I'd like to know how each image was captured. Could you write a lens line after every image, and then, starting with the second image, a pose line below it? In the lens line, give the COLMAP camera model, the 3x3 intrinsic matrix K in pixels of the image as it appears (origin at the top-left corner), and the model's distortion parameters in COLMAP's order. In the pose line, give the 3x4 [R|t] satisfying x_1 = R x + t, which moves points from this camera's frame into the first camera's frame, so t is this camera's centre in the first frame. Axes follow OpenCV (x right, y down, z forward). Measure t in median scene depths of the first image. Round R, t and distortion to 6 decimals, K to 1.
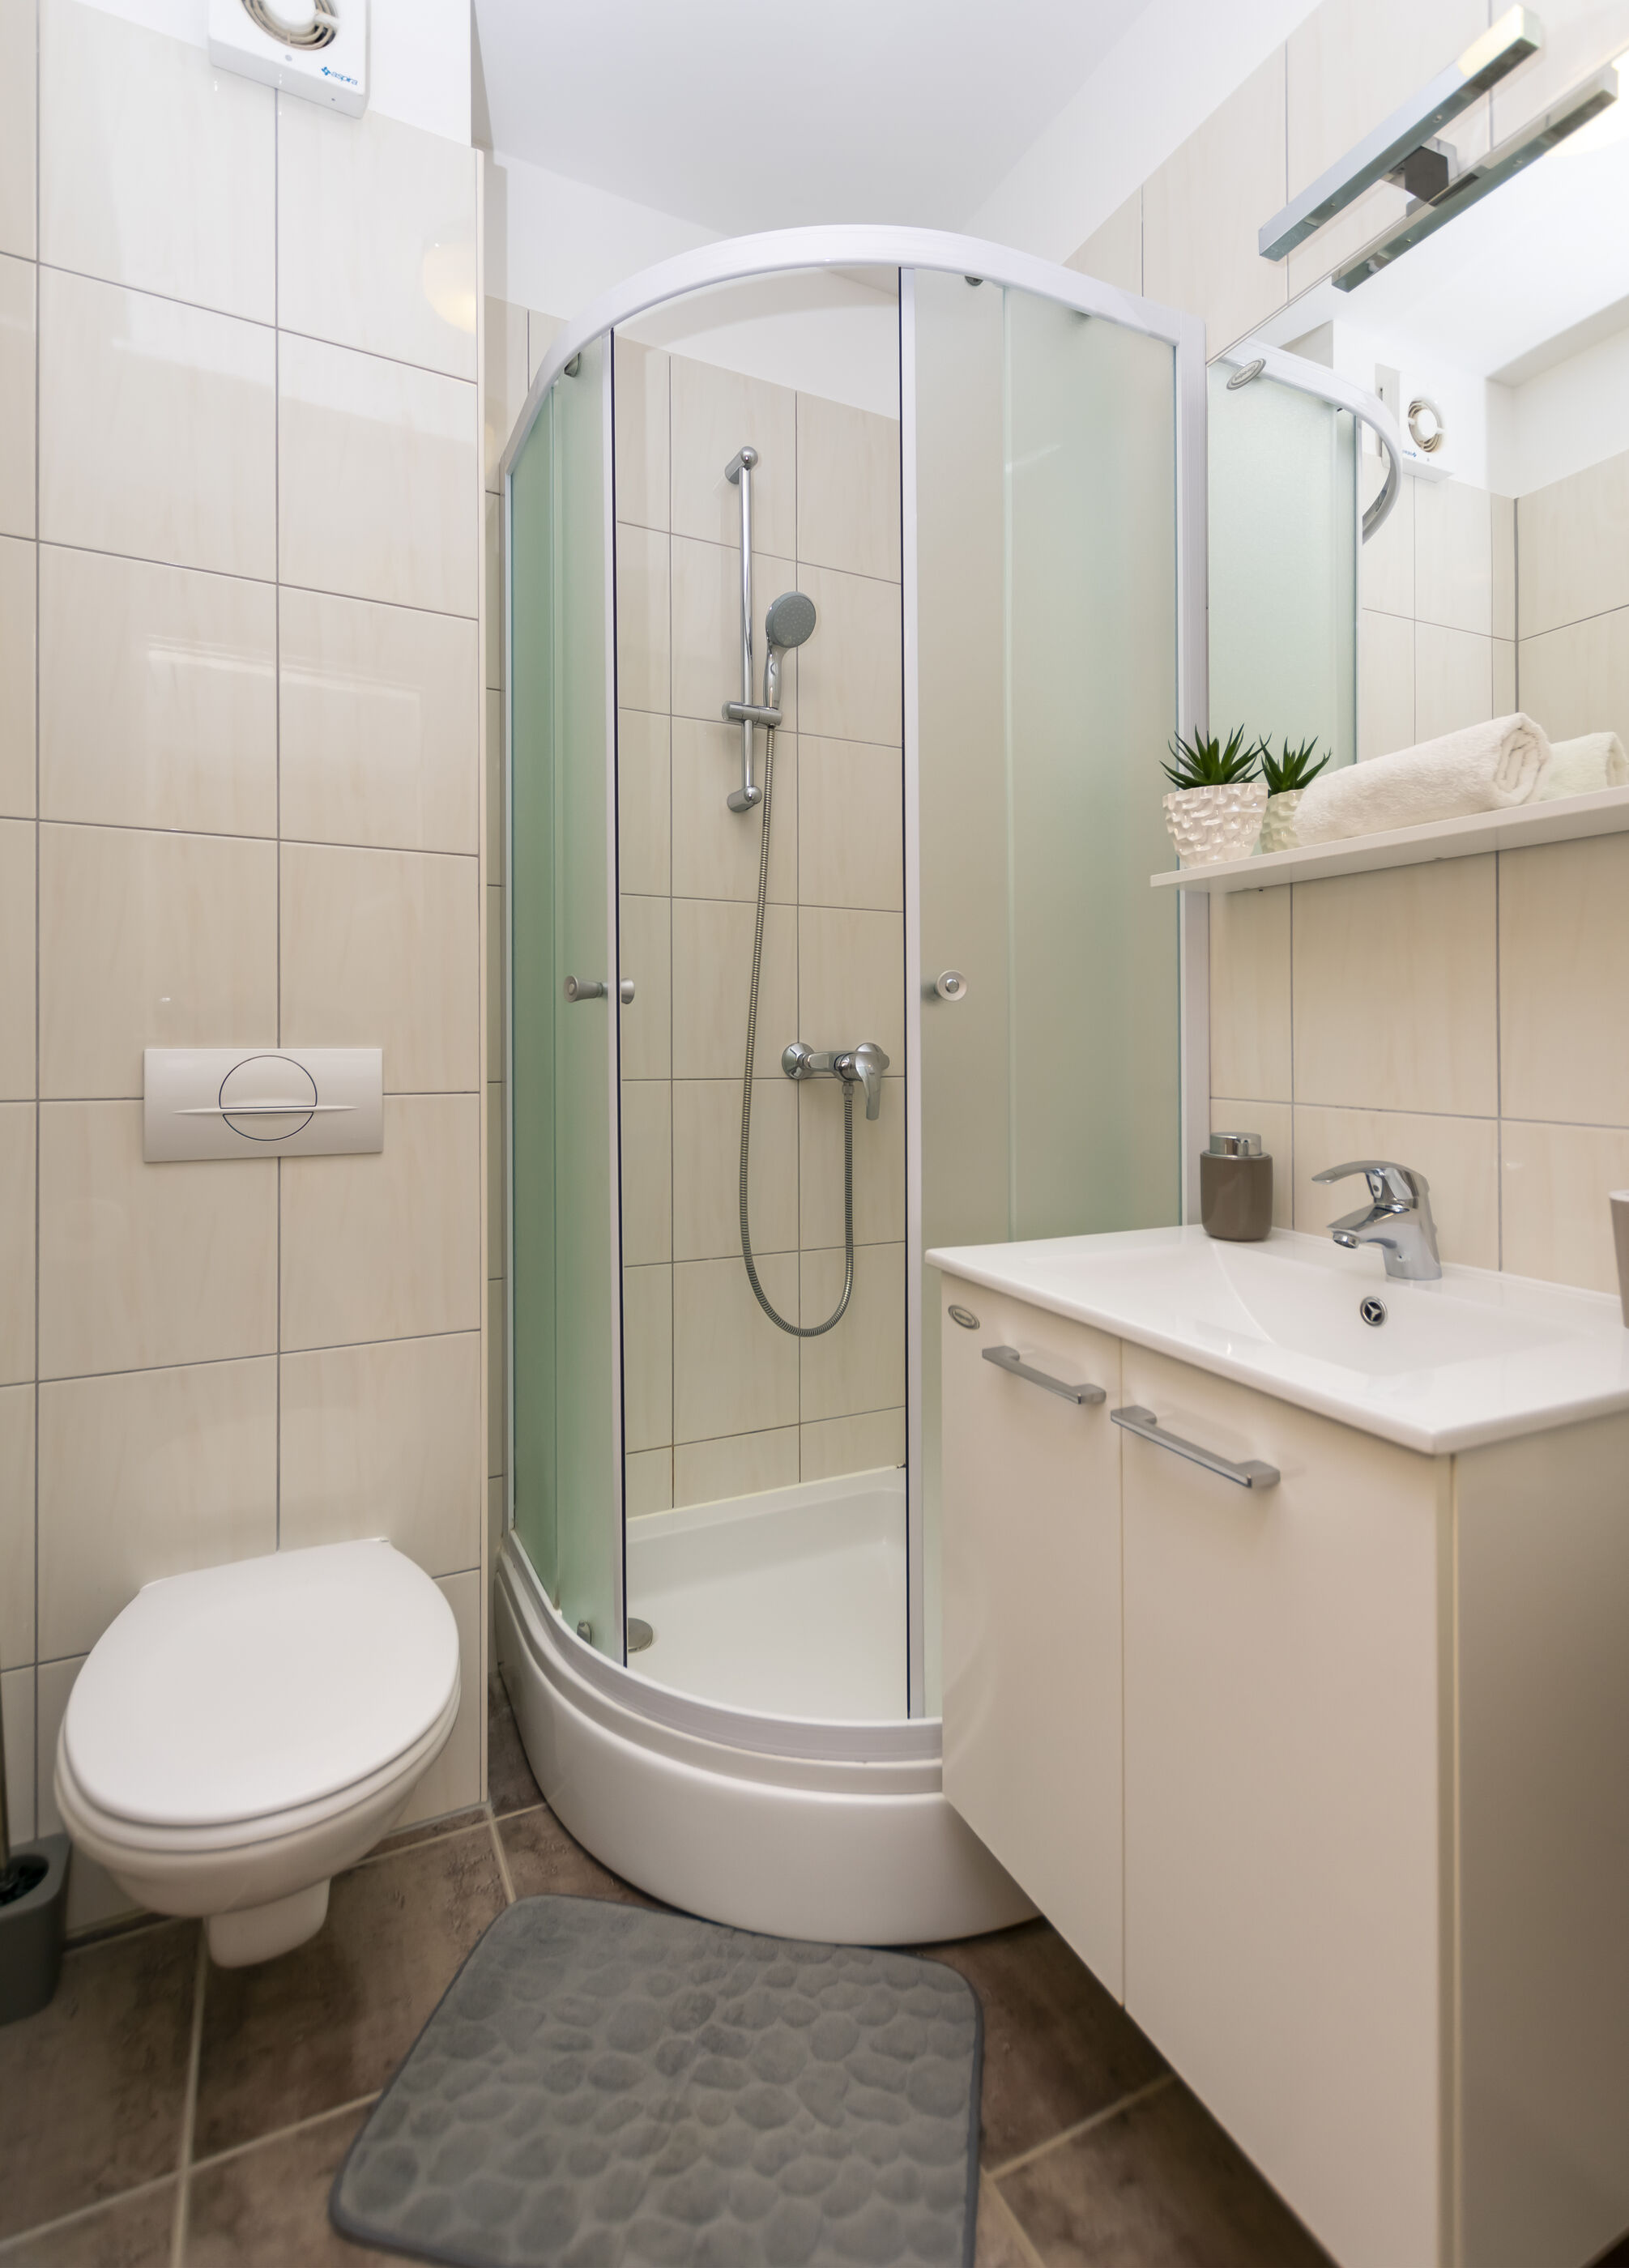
lens RADIAL K [[1095.8, 0, 813.2], [0, 1095.8, 1063.7], [0, 0, 1]] dist [-0.000365, -0.000090]
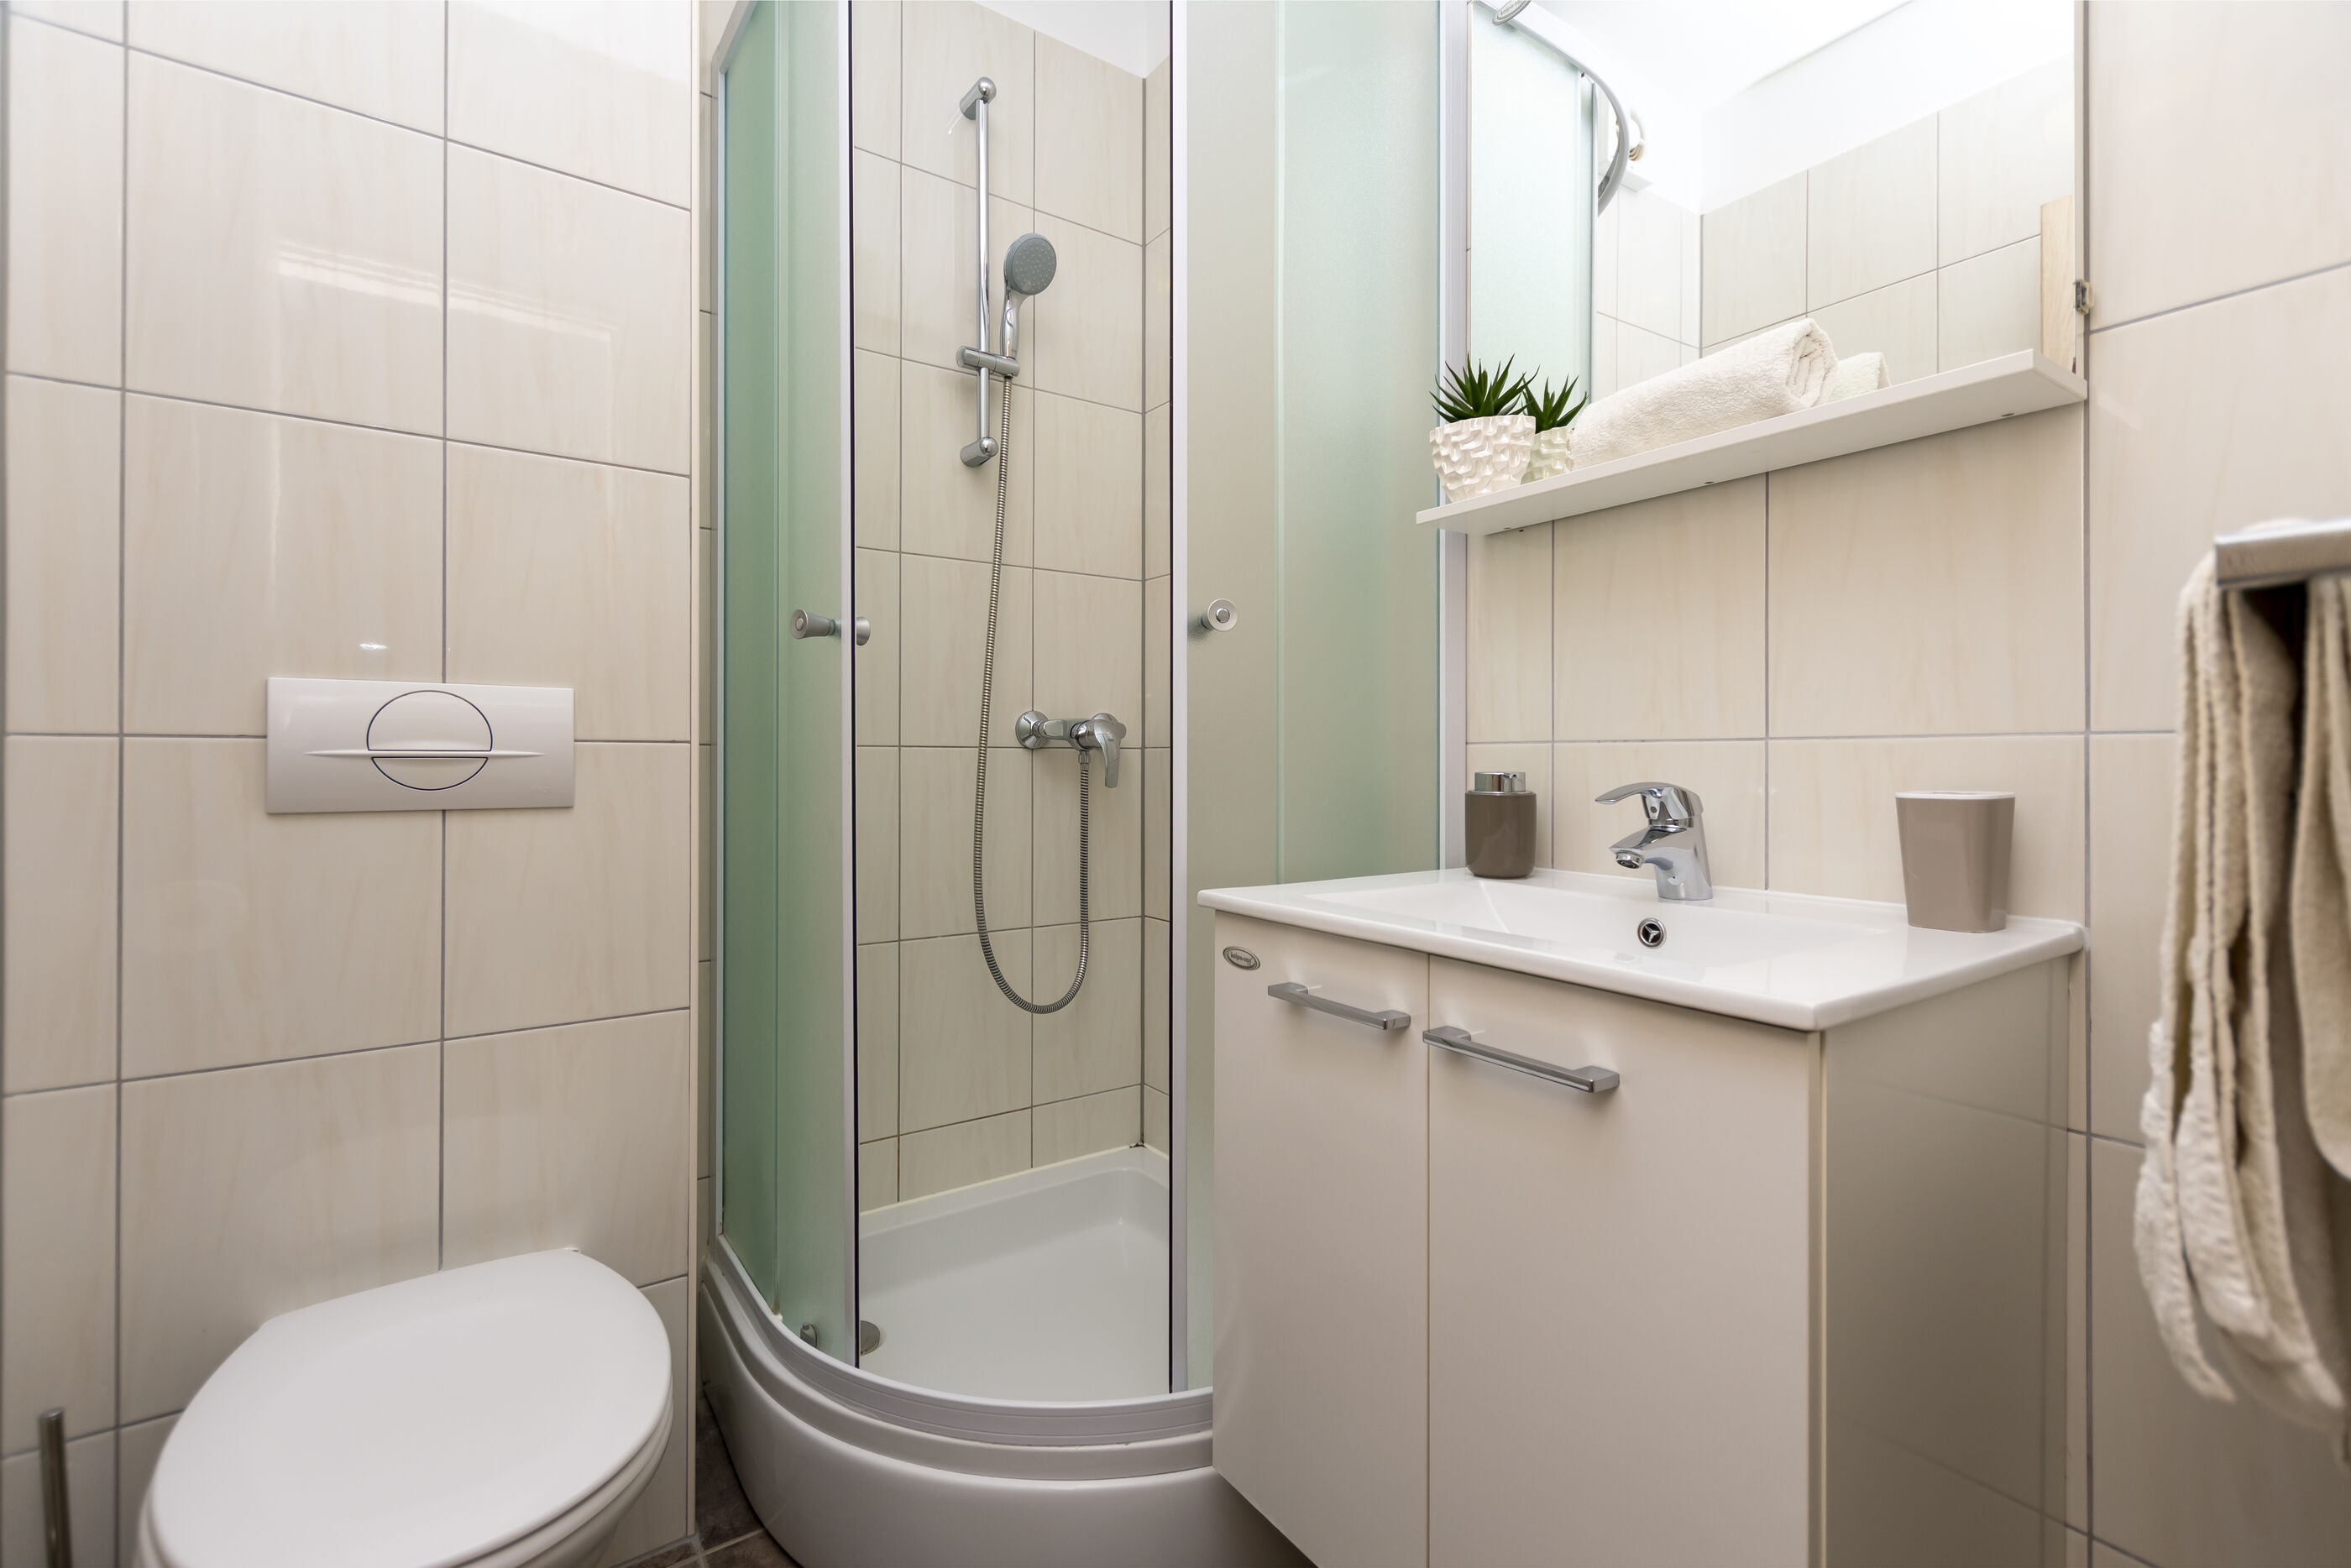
lens RADIAL K [[1035.3, 0, 1175.5], [0, 1035.3, 784.0], [0, 0, 1]] dist [-0.000367, -0.001922]
pose [[0.986426, 0.000010, 0.164209, -0.053798], [0.001430, 0.999962, -0.008649, 0.072681], [-0.164202, 0.008767, 0.986388, 0.102693]]
